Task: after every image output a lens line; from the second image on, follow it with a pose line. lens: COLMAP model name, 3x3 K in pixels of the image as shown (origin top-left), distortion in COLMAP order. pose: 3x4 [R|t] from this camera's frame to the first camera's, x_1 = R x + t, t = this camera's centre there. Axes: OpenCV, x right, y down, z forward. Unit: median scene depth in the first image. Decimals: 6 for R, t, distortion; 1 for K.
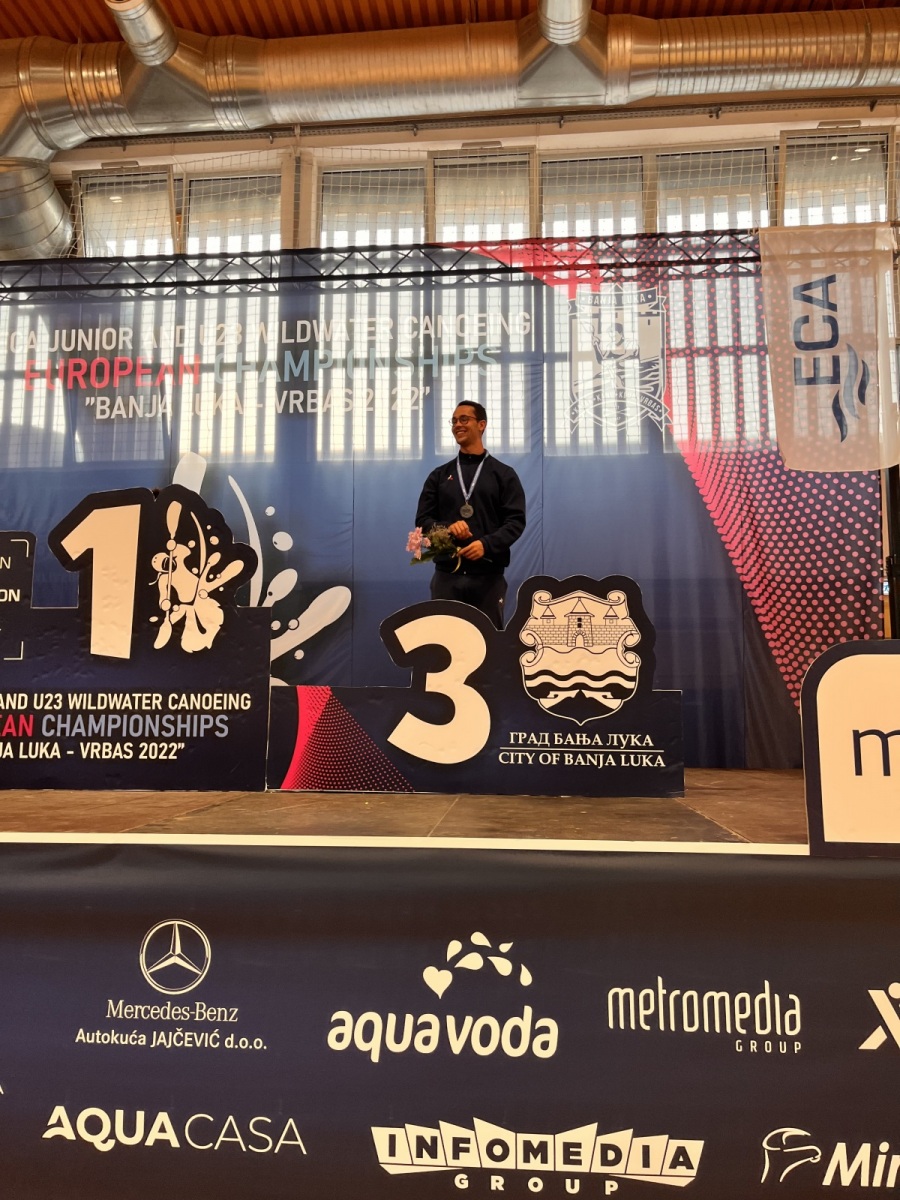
lens RADIAL K [[923.1, 0, 434.7], [0, 923.1, 602.1], [0, 0, 1]] dist [0.069154, -0.125937]
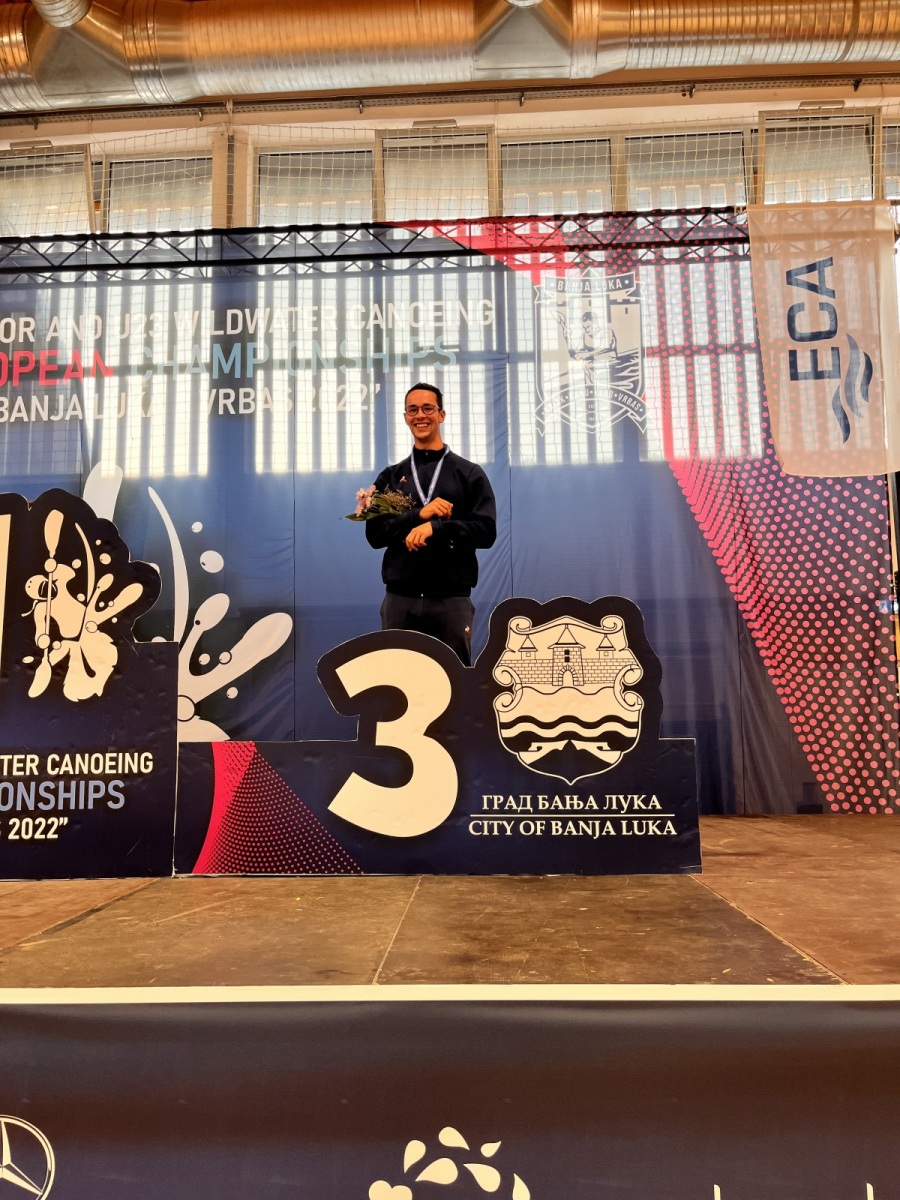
lens RADIAL K [[926.5, 0, 443.7], [0, 926.5, 610.0], [0, 0, 1]] dist [0.063899, -0.124720]
pose [[0.998459, -0.013724, 0.053779, 0.004681], [0.014605, 0.999765, -0.016017, -0.004049], [-0.053546, 0.016778, 0.998424, 0.130733]]
